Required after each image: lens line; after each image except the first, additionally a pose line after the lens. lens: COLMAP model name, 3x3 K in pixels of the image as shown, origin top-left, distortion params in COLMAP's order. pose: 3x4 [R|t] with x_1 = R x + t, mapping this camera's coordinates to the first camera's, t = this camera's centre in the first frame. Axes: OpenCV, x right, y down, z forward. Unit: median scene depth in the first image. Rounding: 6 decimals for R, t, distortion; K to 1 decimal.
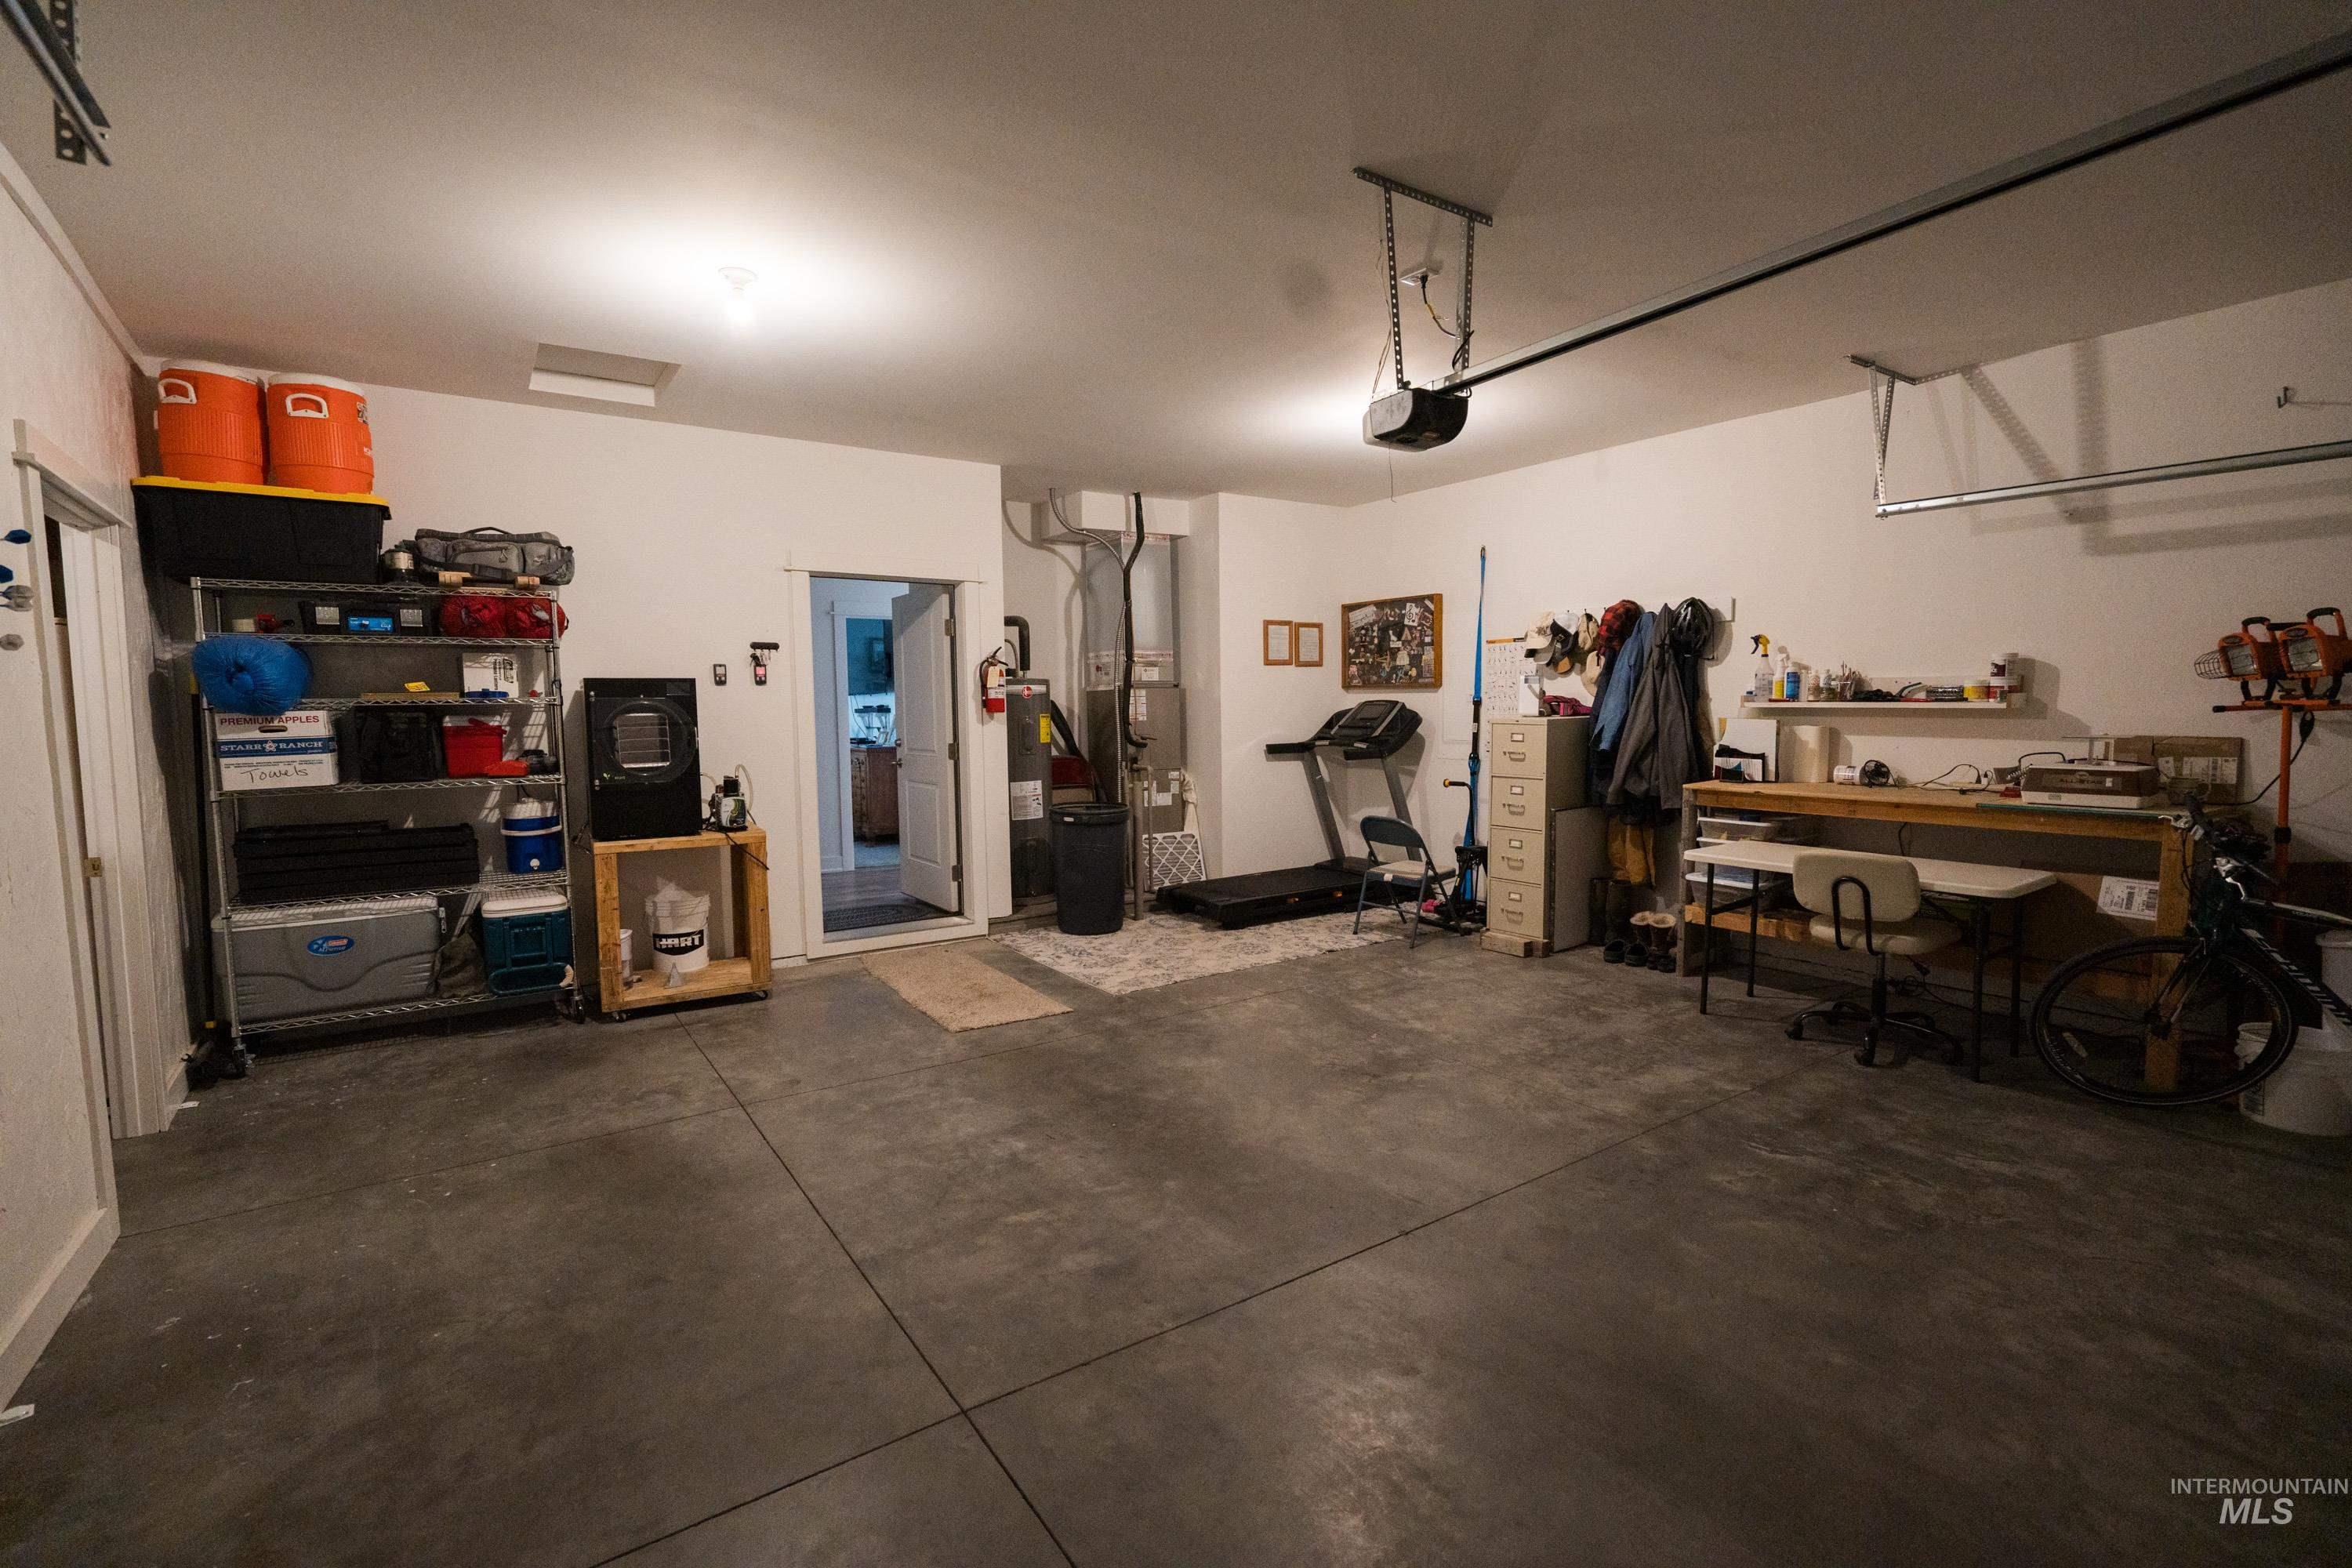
lens RADIAL K [[1059.9, 0, 1170.3], [0, 1059.9, 792.7], [0, 0, 1]] dist [-0.009372, 0.008745]
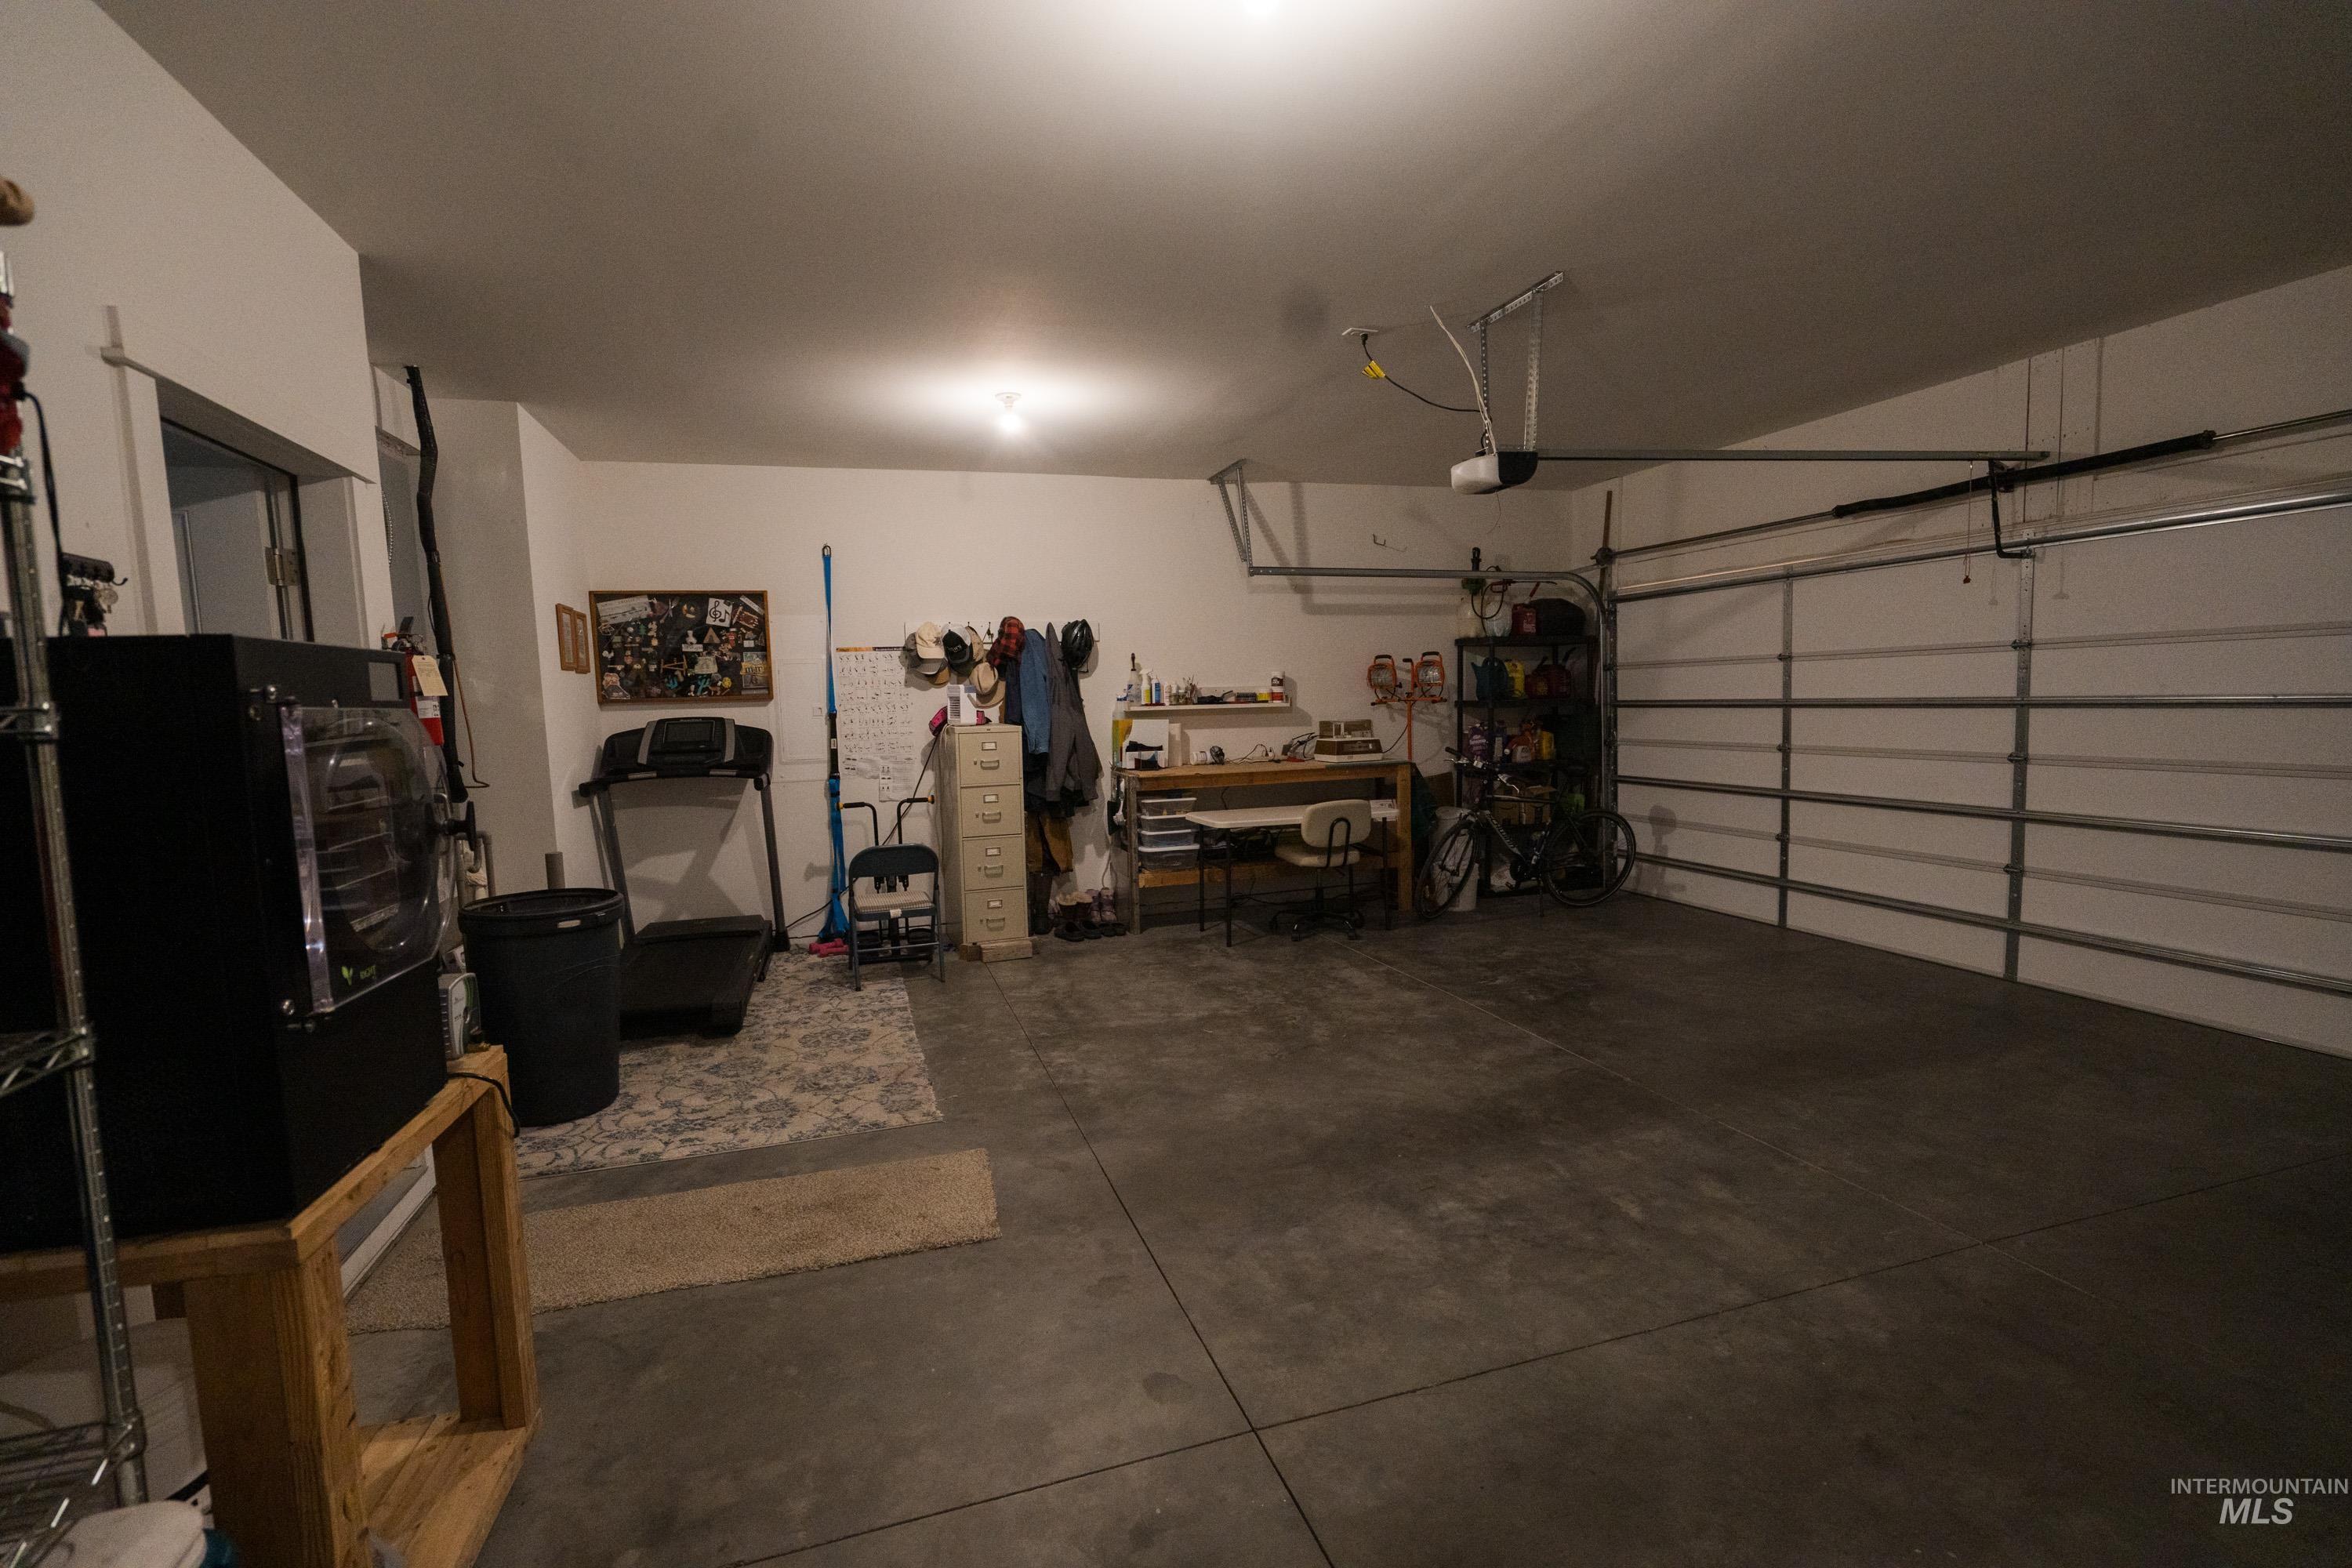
lens RADIAL K [[1059.9, 0, 1170.3], [0, 1059.9, 792.7], [0, 0, 1]] dist [-0.009372, 0.008745]
pose [[0.281575, -0.084346, 0.955825, -0.757286], [0.110509, 0.992351, 0.055015, -0.057105], [-0.953154, 0.090137, 0.288743, 0.704473]]
